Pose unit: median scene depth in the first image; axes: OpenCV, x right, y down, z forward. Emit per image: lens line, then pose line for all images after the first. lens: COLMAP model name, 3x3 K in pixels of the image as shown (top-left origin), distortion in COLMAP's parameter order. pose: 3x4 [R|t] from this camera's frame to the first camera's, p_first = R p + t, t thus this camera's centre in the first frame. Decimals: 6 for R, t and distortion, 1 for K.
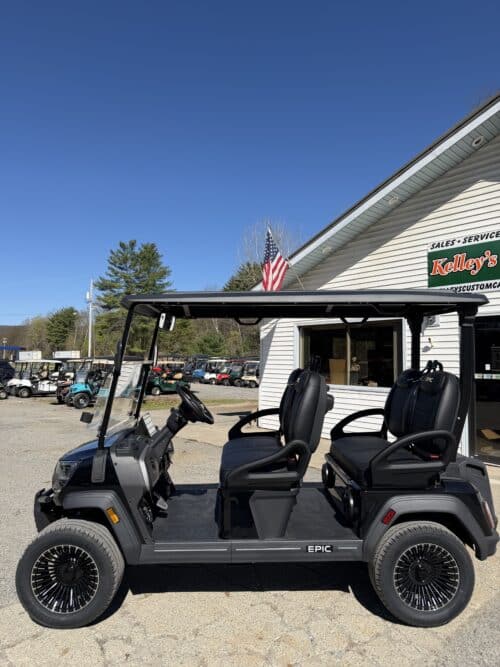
lens RADIAL K [[471.5, 0, 252.1], [0, 471.5, 334.6], [0, 0, 1]] dist [0.050986, -0.053406]
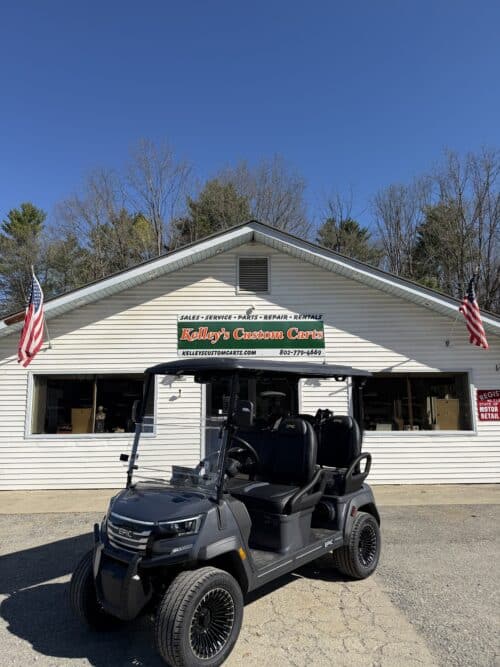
lens RADIAL K [[467.6, 0, 249.5], [0, 467.6, 336.5], [0, 0, 1]] dist [0.113938, -0.152658]
pose [[0.647744, 0.094653, 0.755956, -0.389021], [-0.027515, 0.994511, -0.100946, -0.010621], [-0.761361, 0.044587, 0.646793, 0.038510]]
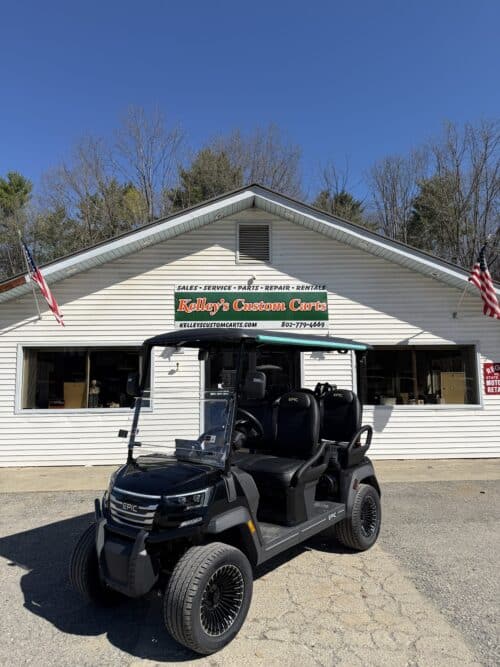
lens RADIAL K [[467.5, 0, 250.0], [0, 467.5, 333.5], [0, 0, 1]] dist [0.107202, -0.127097]
pose [[0.633315, 0.060080, 0.771559, -0.366275], [-0.027769, 0.998104, -0.054927, -0.006421], [-0.773396, 0.013361, 0.633782, 0.083038]]
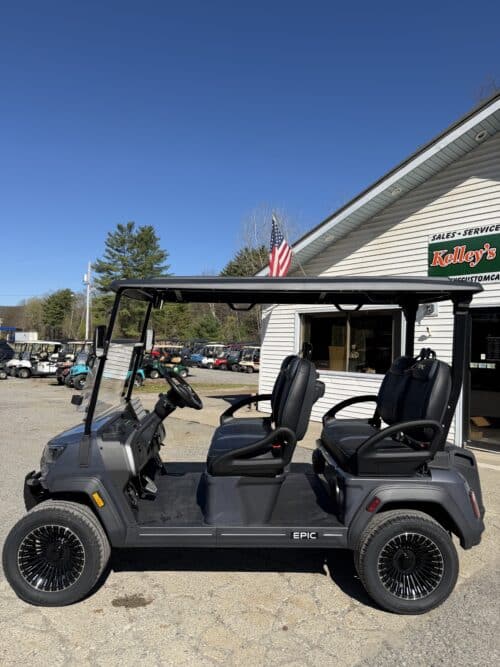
lens RADIAL K [[471.5, 0, 252.1], [0, 471.5, 334.6], [0, 0, 1]] dist [0.050986, -0.053406]
pose [[0.999773, 0.019421, 0.008738, -0.013225], [-0.019681, 0.999332, 0.030780, -0.001361], [-0.008134, -0.030945, 0.999488, -0.022182]]
